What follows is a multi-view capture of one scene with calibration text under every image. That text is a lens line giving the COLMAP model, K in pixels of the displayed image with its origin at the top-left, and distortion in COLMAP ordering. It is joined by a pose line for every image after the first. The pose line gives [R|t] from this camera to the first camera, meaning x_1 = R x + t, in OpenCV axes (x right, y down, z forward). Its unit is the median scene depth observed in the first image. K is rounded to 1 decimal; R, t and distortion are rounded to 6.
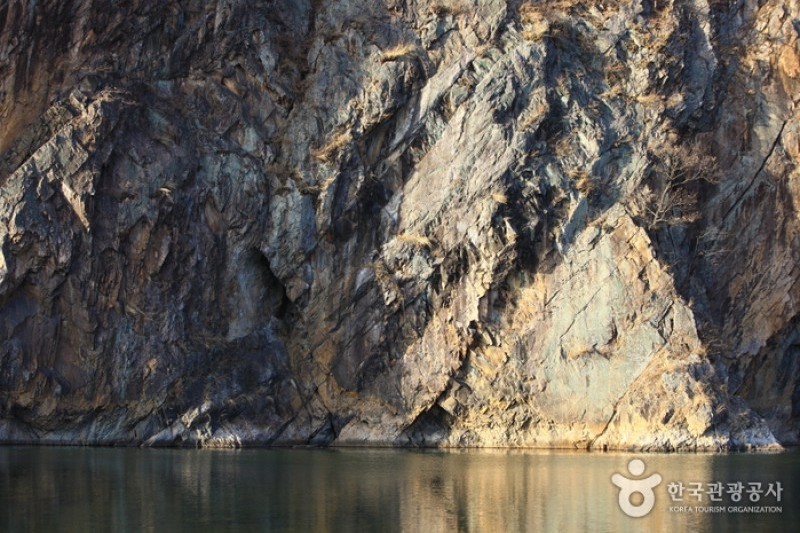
lens RADIAL K [[1608.8, 0, 400.0], [0, 1608.8, 266.5], [0, 0, 1]] dist [-0.262074, -0.159838]
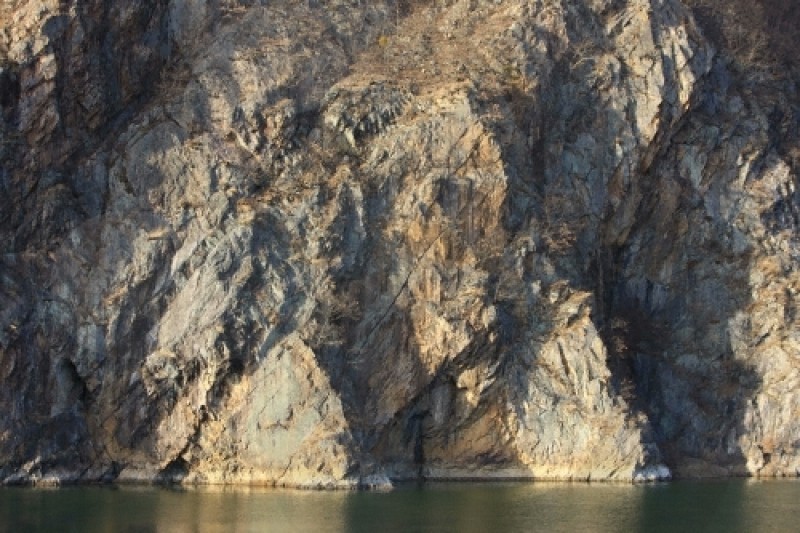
lens RADIAL K [[1608.8, 0, 400.0], [0, 1608.8, 266.5], [0, 0, 1]] dist [-0.262074, -0.159838]
pose [[0.990629, 0.012596, 0.135998, 0.021527], [-0.014512, 0.999809, 0.013110, -0.127846], [-0.135807, -0.014961, 0.990622, -0.604162]]
